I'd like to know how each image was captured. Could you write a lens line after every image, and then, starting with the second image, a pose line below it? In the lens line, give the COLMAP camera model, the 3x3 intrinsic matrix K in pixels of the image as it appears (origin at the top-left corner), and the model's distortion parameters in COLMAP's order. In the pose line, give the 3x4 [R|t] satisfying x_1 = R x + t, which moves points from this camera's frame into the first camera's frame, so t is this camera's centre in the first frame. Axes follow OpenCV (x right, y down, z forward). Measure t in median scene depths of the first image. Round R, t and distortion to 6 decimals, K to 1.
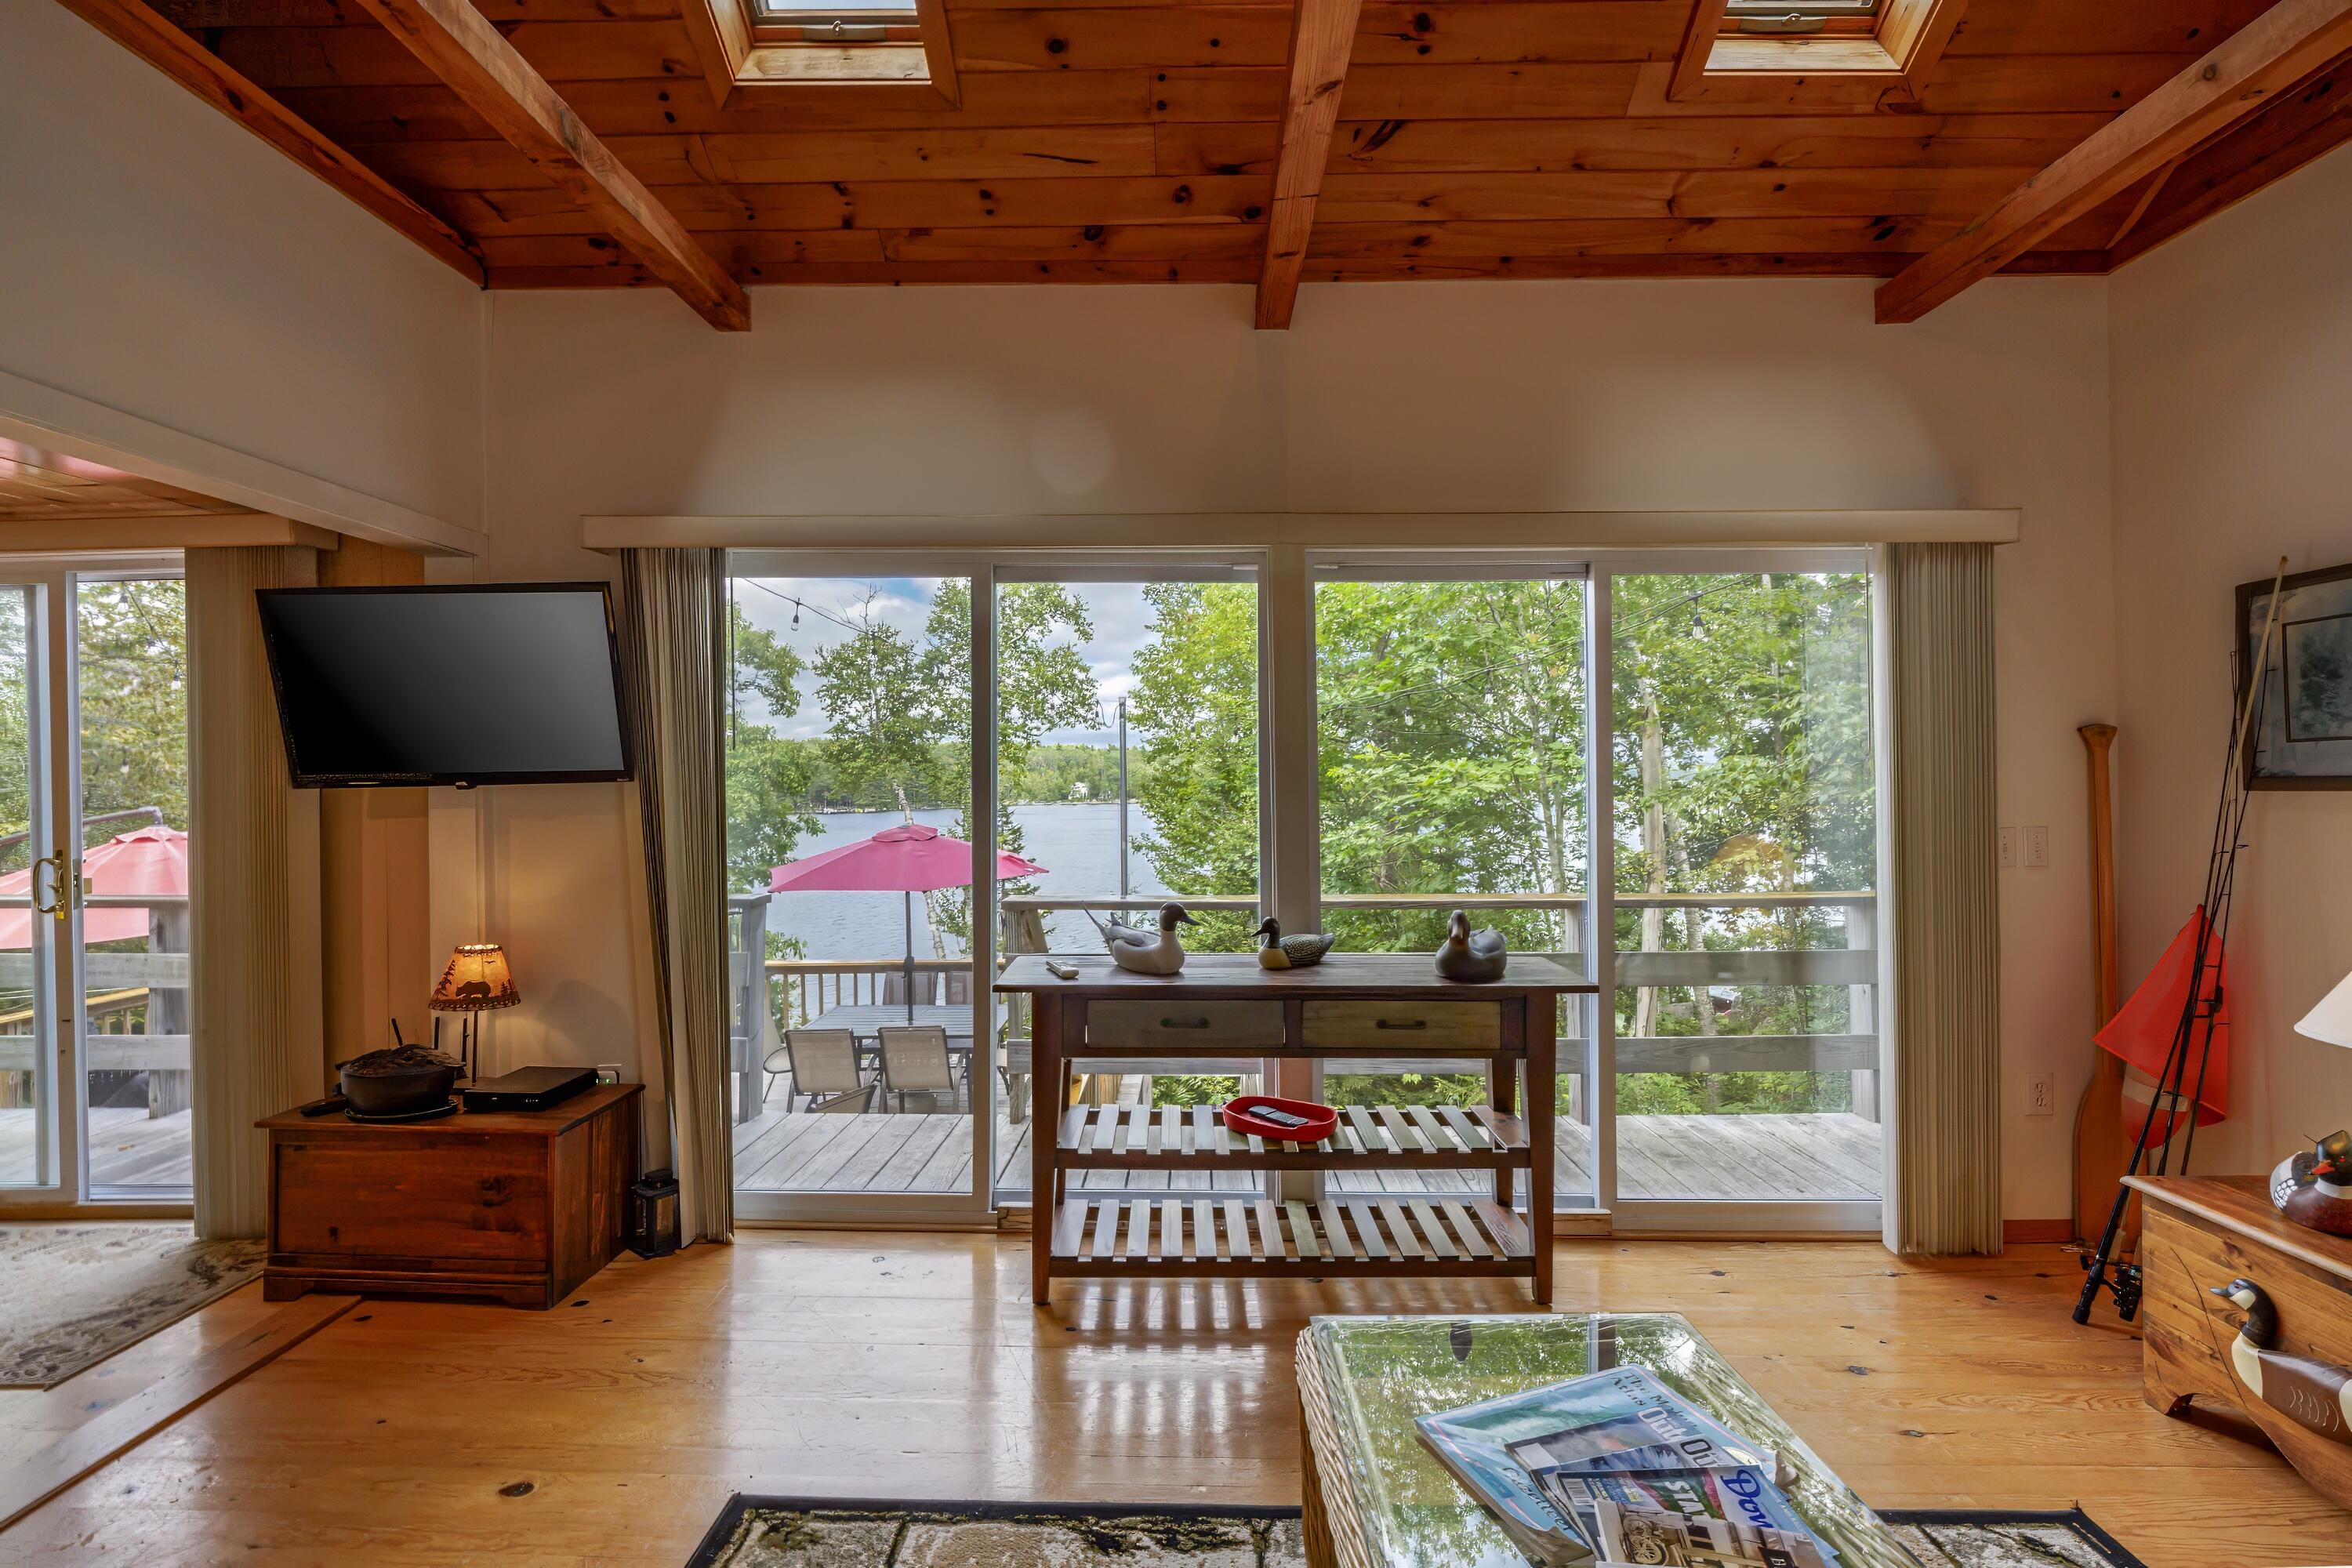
lens RADIAL K [[995.1, 0, 1172.7], [0, 995.1, 770.7], [0, 0, 1]] dist [-0.002096, -0.000096]
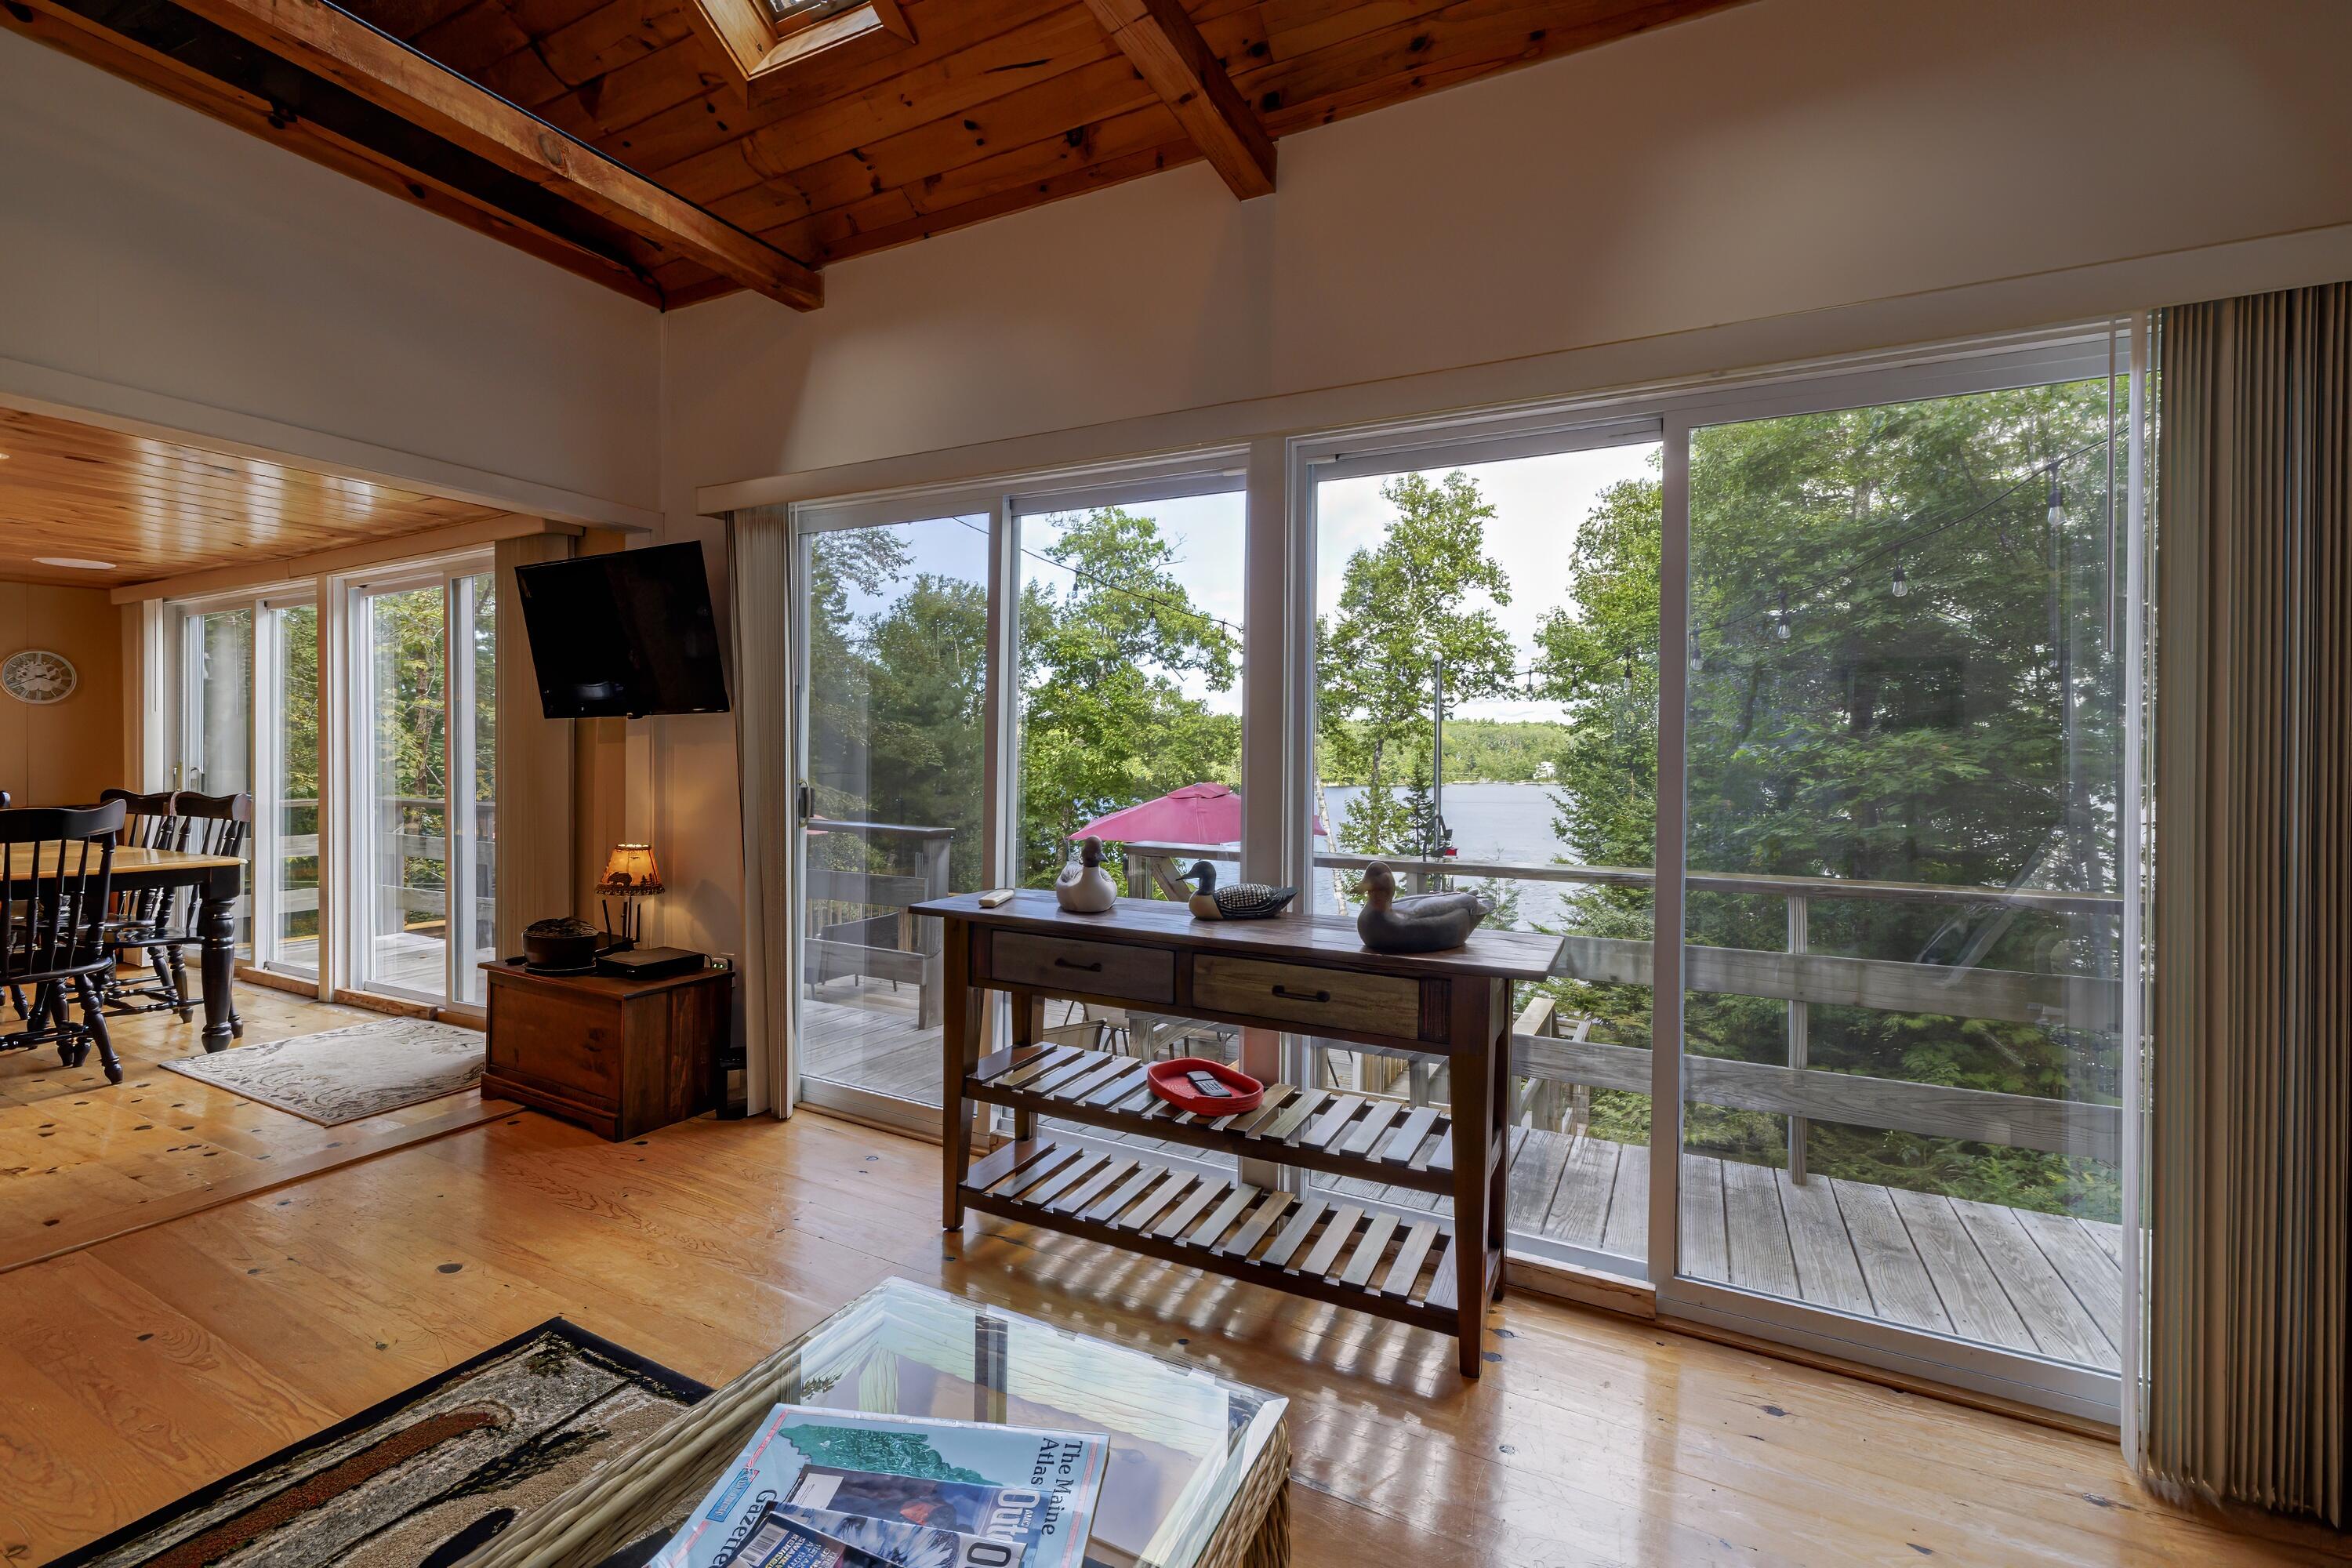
lens RADIAL K [[977.0, 0, 1191.6], [0, 977.0, 758.2], [0, 0, 1]] dist [0.002315, 0.000459]
pose [[0.902201, 0.016863, -0.430985, 0.447011], [-0.012010, 0.999830, 0.013979, 0.042553], [0.431148, -0.007436, 0.902251, 0.200199]]
